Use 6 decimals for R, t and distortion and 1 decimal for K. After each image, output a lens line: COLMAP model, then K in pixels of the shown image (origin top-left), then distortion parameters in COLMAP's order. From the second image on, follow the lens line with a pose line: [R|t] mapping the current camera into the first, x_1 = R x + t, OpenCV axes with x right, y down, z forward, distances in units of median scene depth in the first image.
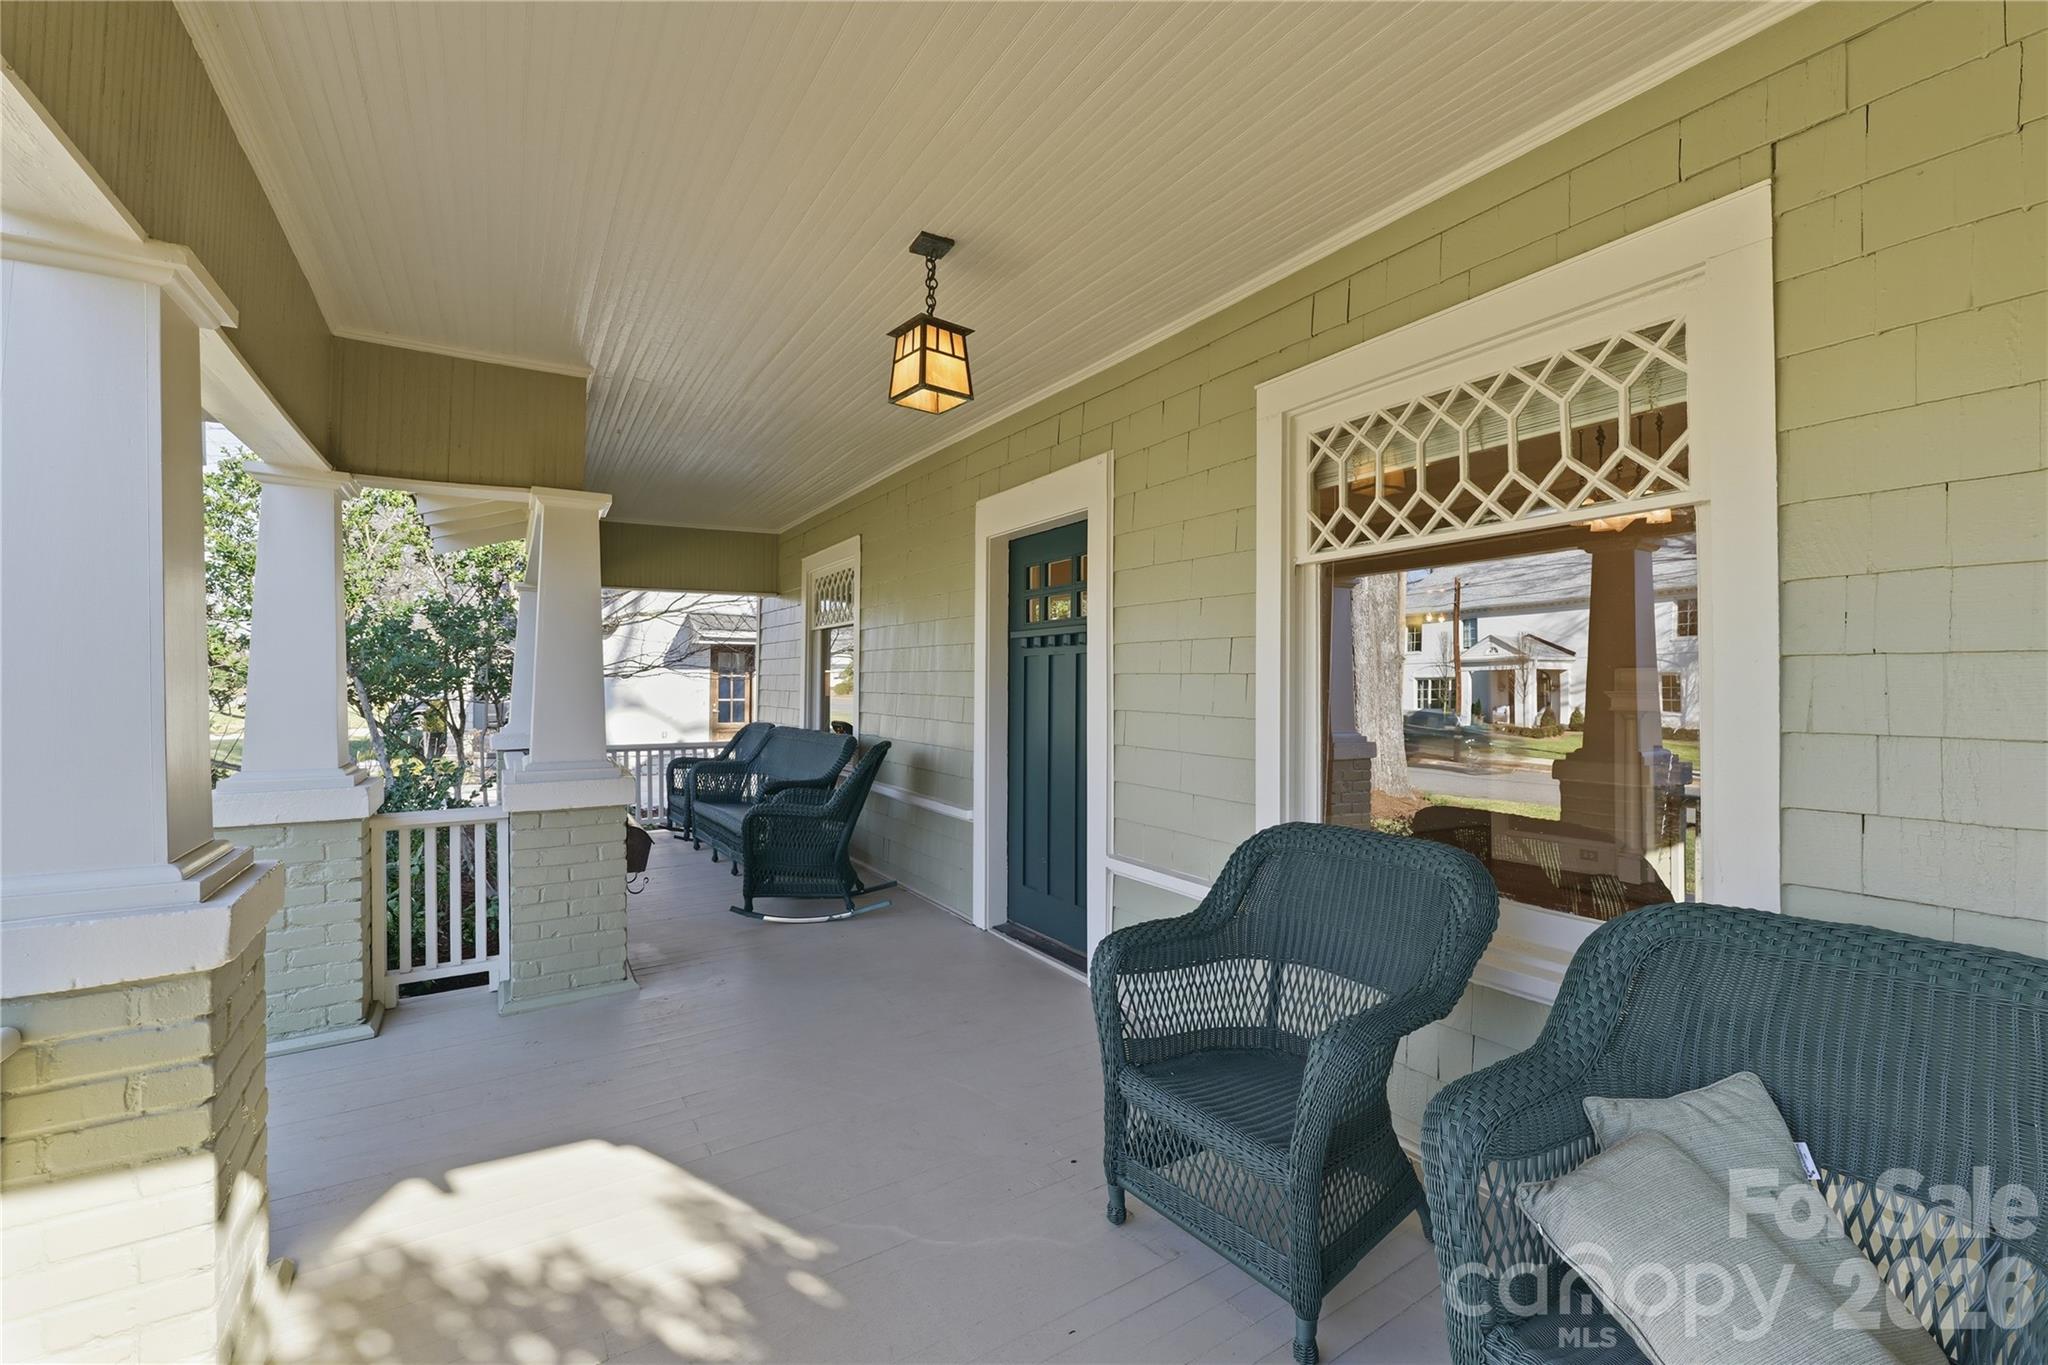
lens RADIAL K [[833.8, 0, 1033.5], [0, 833.8, 677.1], [0, 0, 1]] dist [0.000122, 0.000087]
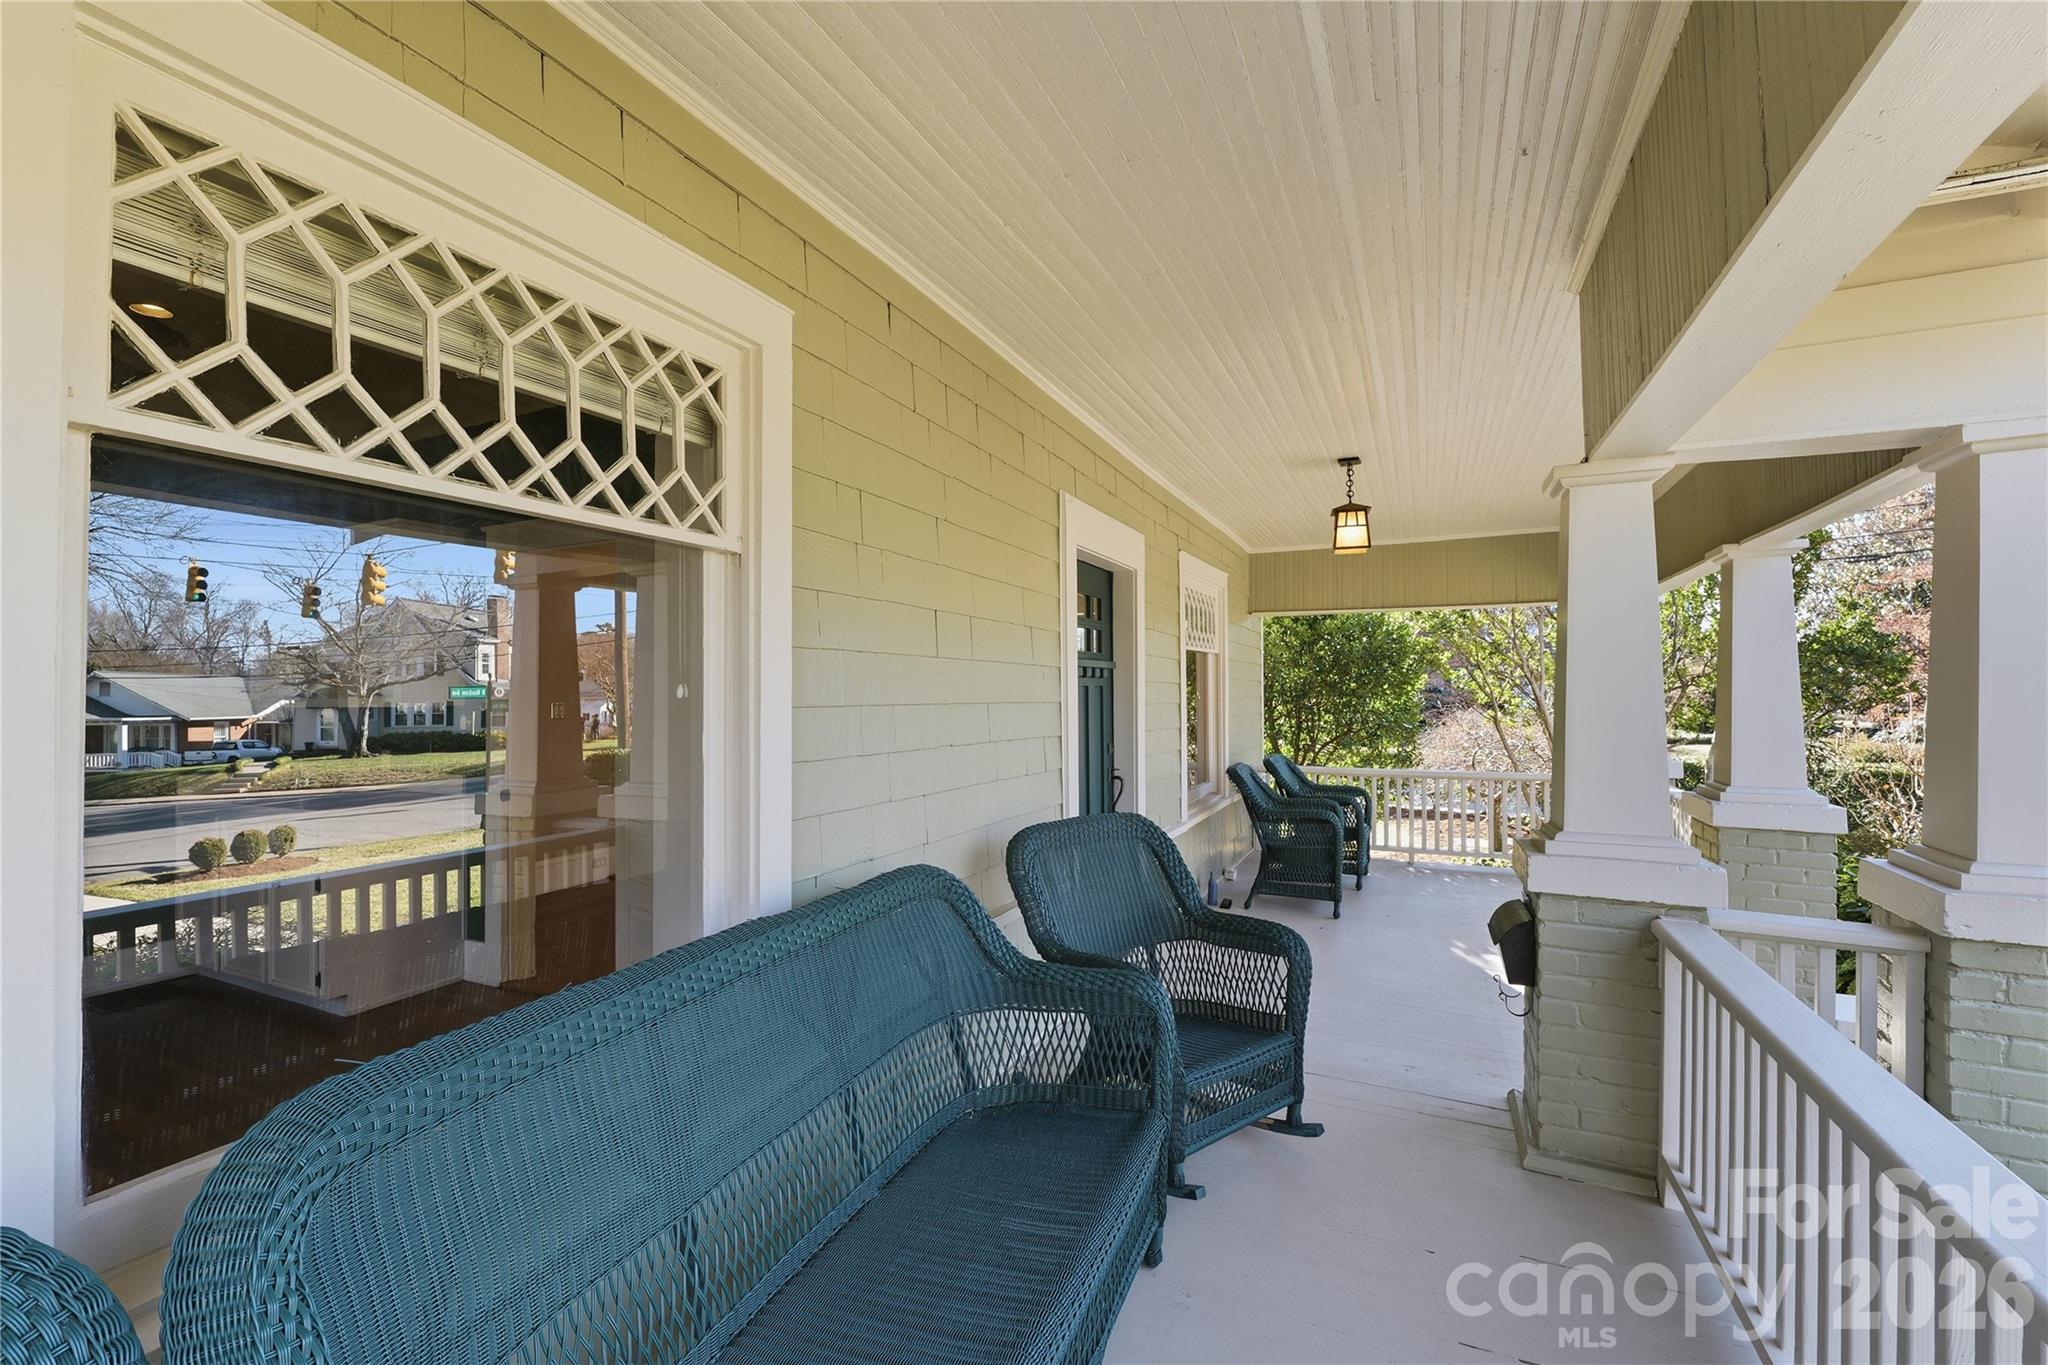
lens RADIAL K [[852.7, 0, 1020.4], [0, 852.7, 696.3], [0, 0, 1]] dist [-0.001758, -0.000167]
pose [[-0.533234, -0.045155, 0.844762, -0.146451], [-0.044600, 0.998686, 0.025230, -0.024297], [-0.844791, -0.024223, -0.534548, 0.501809]]
